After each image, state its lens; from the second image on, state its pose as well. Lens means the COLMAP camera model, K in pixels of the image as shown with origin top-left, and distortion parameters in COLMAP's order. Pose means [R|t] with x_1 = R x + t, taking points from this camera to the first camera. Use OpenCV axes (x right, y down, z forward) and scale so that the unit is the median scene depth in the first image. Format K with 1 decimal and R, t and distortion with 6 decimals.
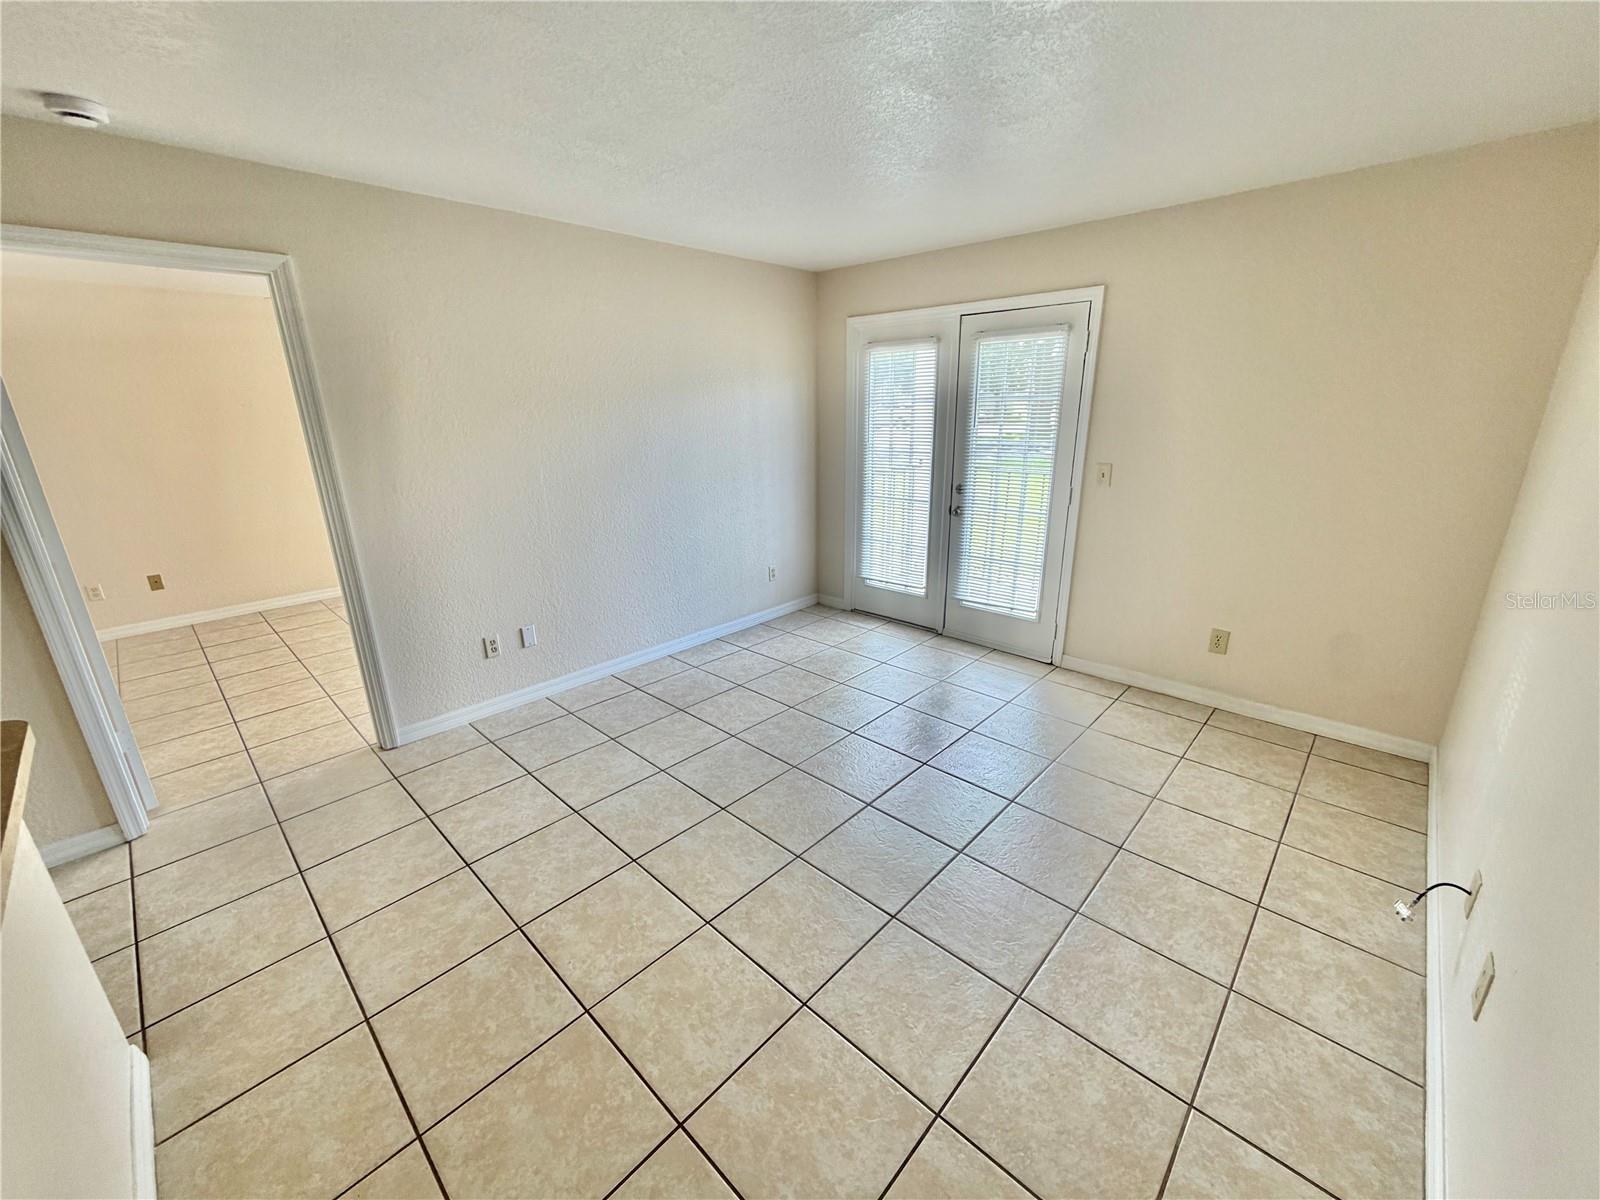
lens RADIAL K [[636.5, 0, 796.3], [0, 636.5, 600.5], [0, 0, 1]] dist [0.001981, -0.002950]
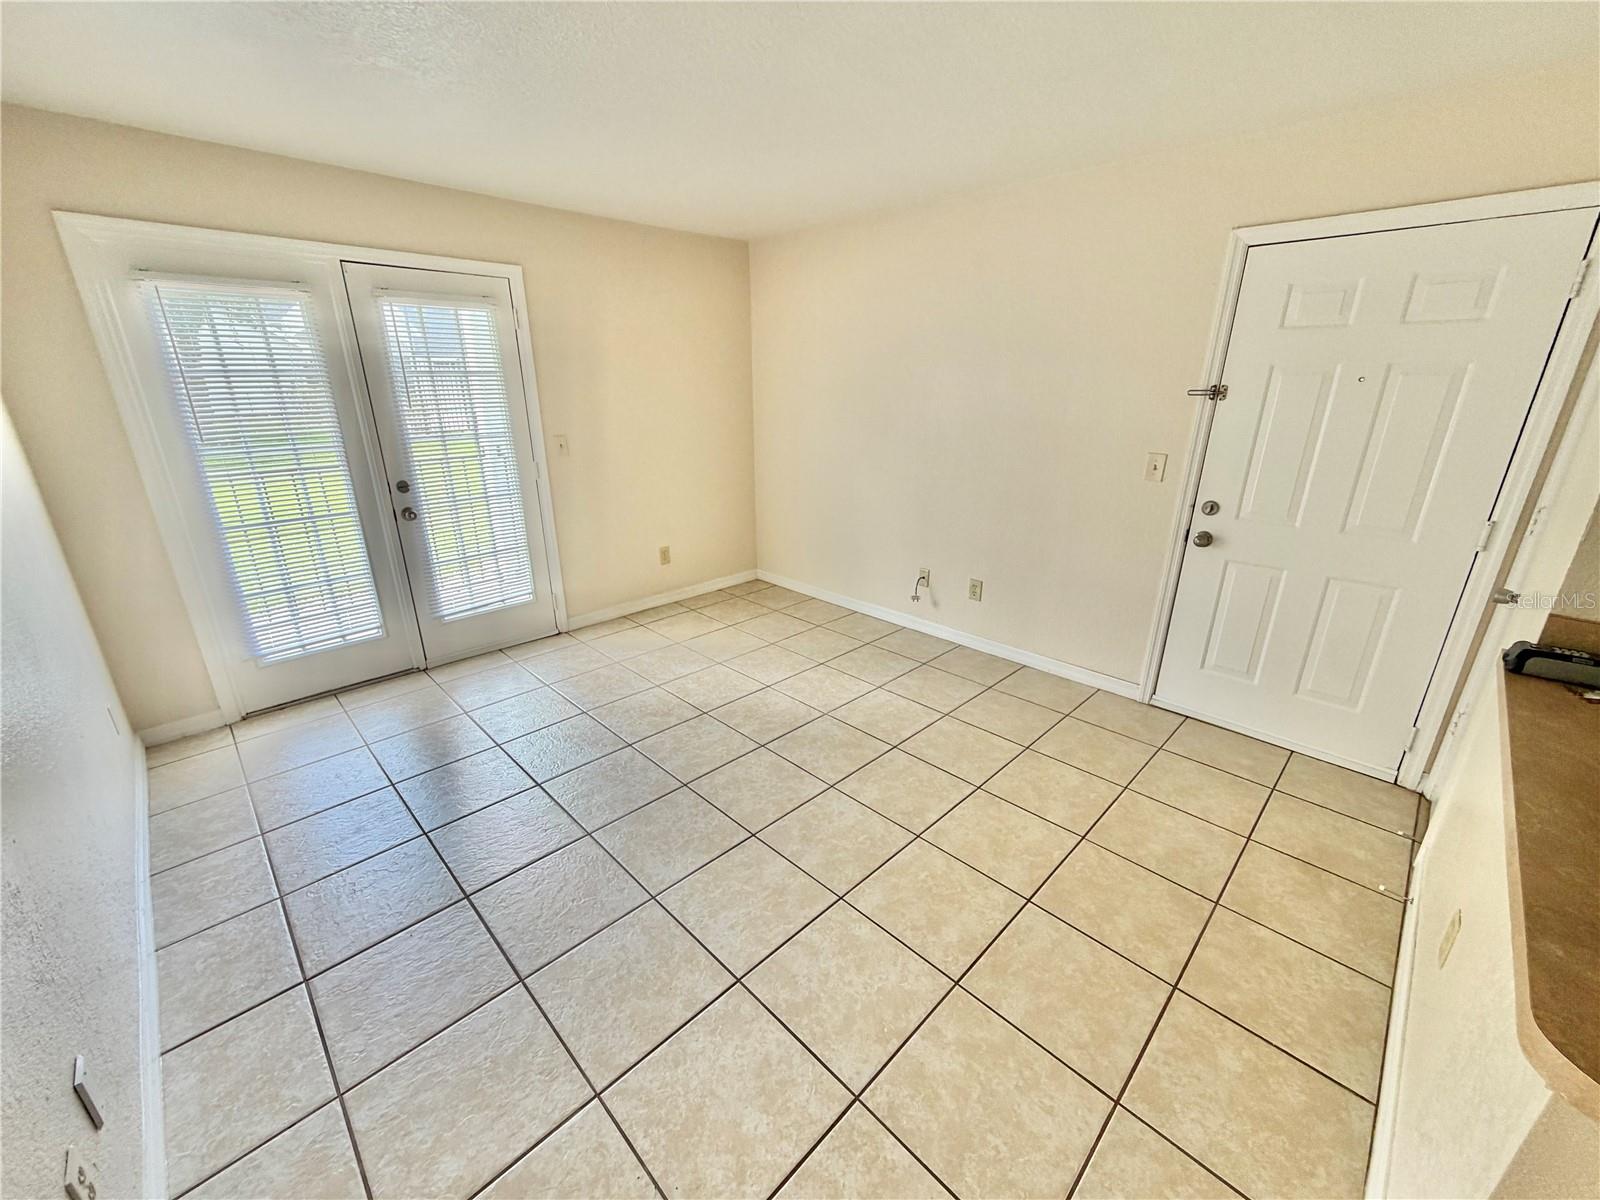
lens RADIAL K [[636.5, 0, 796.3], [0, 636.5, 600.5], [0, 0, 1]] dist [0.001981, -0.002950]
pose [[0.033164, -0.314956, 0.948527, -0.602938], [0.294951, 0.909865, 0.291806, -0.149647], [-0.954937, 0.270091, 0.123071, 0.528813]]
